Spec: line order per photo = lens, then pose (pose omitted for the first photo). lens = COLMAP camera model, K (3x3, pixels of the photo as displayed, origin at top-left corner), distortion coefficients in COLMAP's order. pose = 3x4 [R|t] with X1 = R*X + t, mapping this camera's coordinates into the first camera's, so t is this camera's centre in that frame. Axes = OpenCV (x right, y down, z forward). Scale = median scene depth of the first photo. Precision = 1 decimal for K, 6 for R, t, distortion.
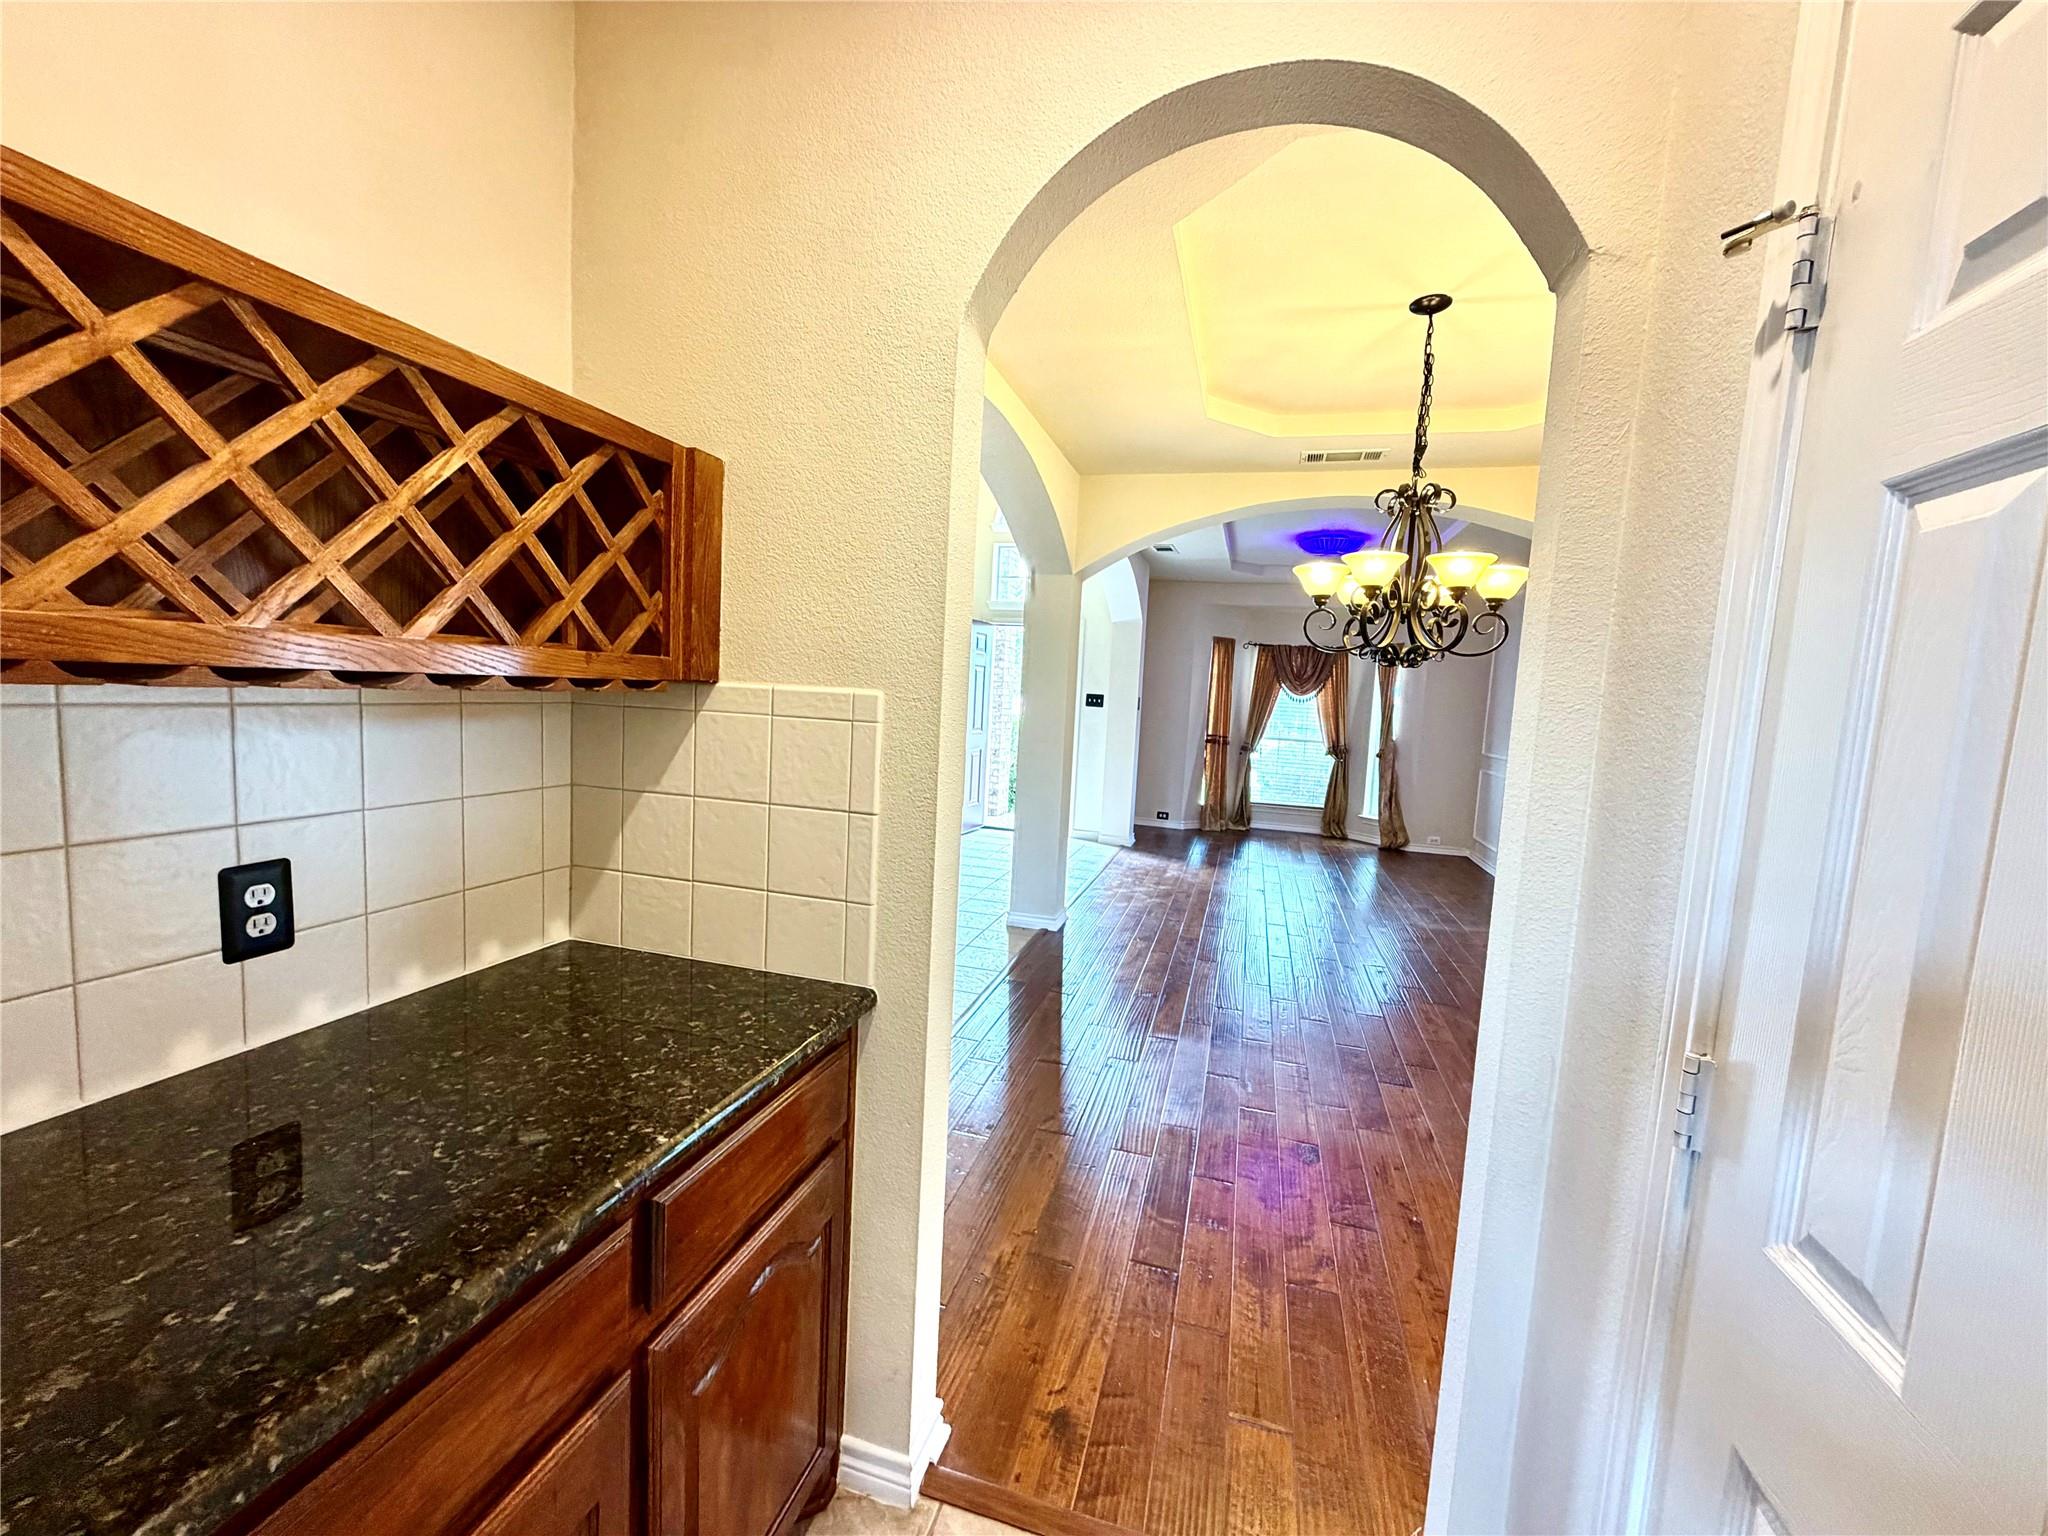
lens RADIAL K [[811.3, 0, 1023.0], [0, 811.3, 766.6], [0, 0, 1]] dist [-0.002958, -0.000147]
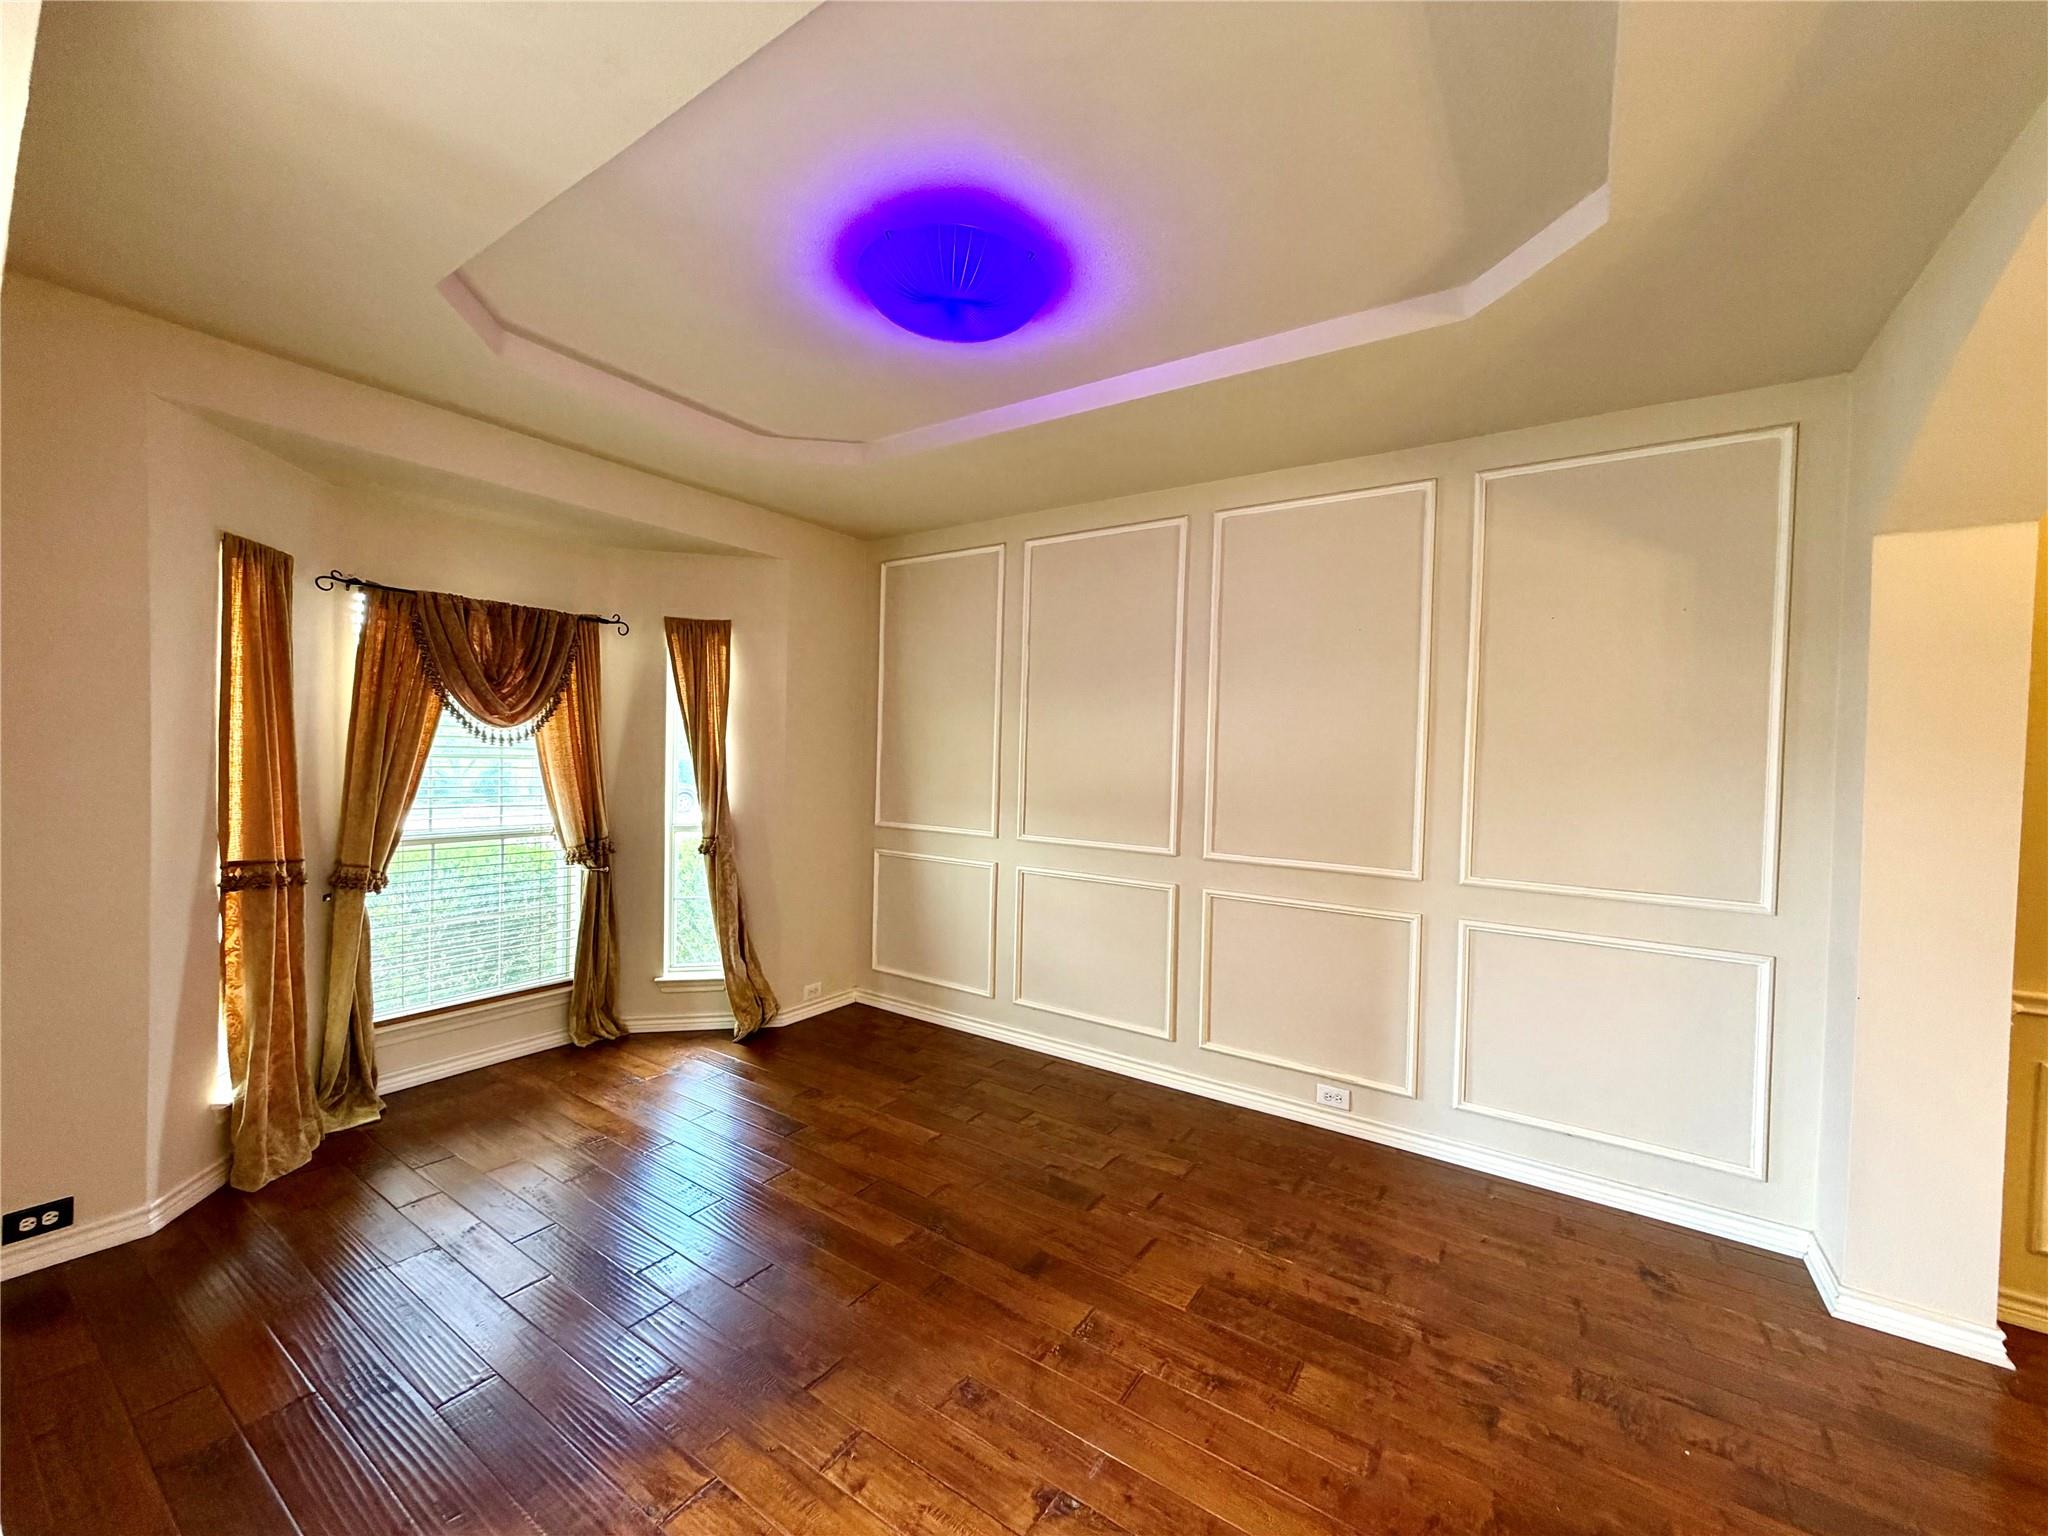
lens RADIAL K [[811.3, 0, 1026.9], [0, 811.3, 766.3], [0, 0, 1]] dist [-0.002958, -0.000147]
pose [[0.322975, -0.060757, 0.944455, 0.046533], [0.080354, 0.996094, 0.036601, -0.061533], [-0.942990, 0.064069, 0.326596, 0.625341]]
